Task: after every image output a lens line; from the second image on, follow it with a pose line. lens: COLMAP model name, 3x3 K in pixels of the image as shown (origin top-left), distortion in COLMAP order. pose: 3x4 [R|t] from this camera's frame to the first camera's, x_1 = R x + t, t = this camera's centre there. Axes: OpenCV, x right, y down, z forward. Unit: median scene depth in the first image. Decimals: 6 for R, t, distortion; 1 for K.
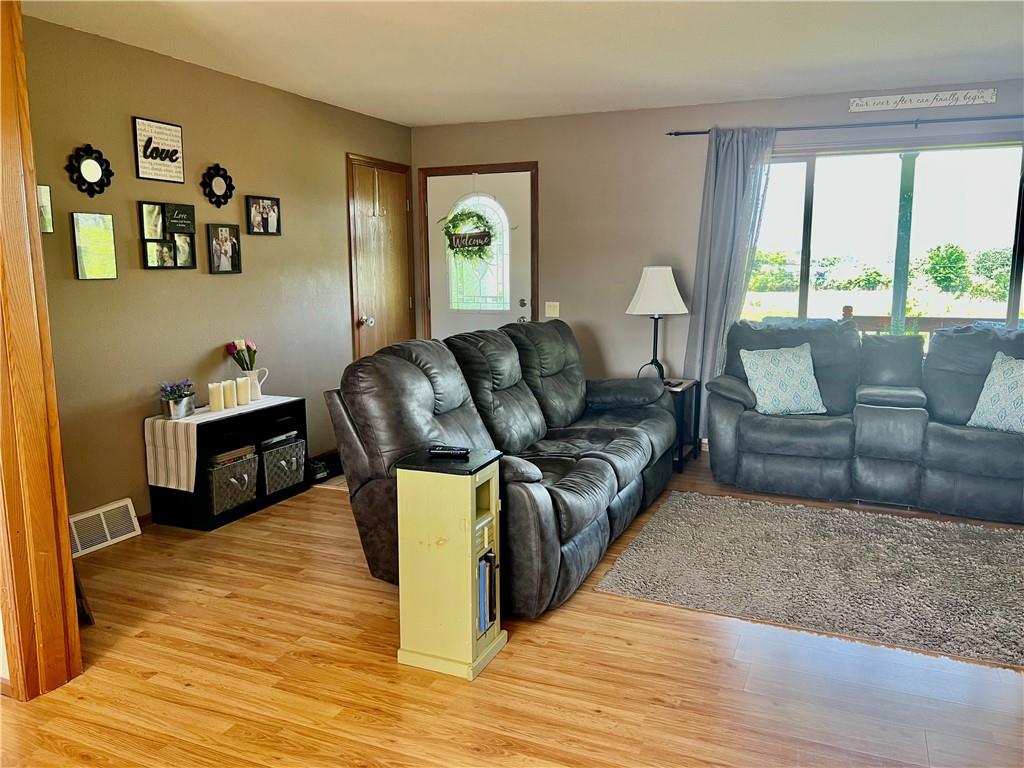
lens RADIAL K [[775.6, 0, 516.7], [0, 775.6, 380.8], [0, 0, 1]] dist [0.047173, -0.041996]
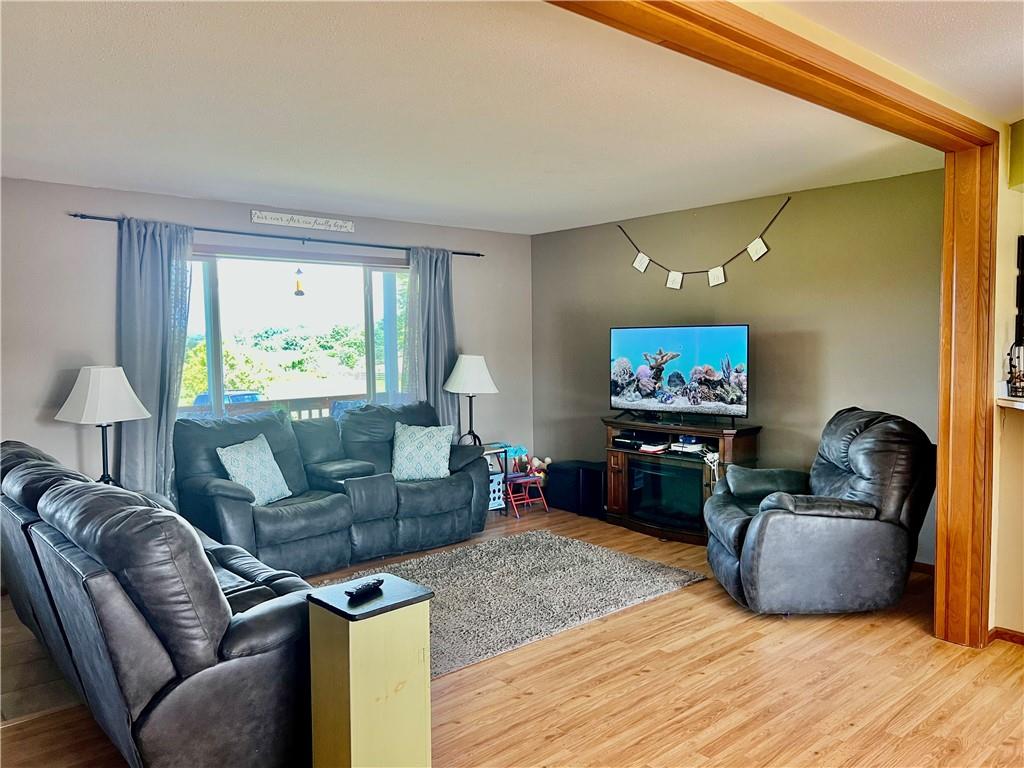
lens RADIAL K [[775.6, 0, 514.9], [0, 775.6, 379.2], [0, 0, 1]] dist [0.047173, -0.041996]
pose [[0.429302, -0.053082, 0.901600, -0.436864], [0.152413, 0.988212, -0.014391, -0.054760], [-0.890208, 0.143594, 0.432332, 0.237786]]
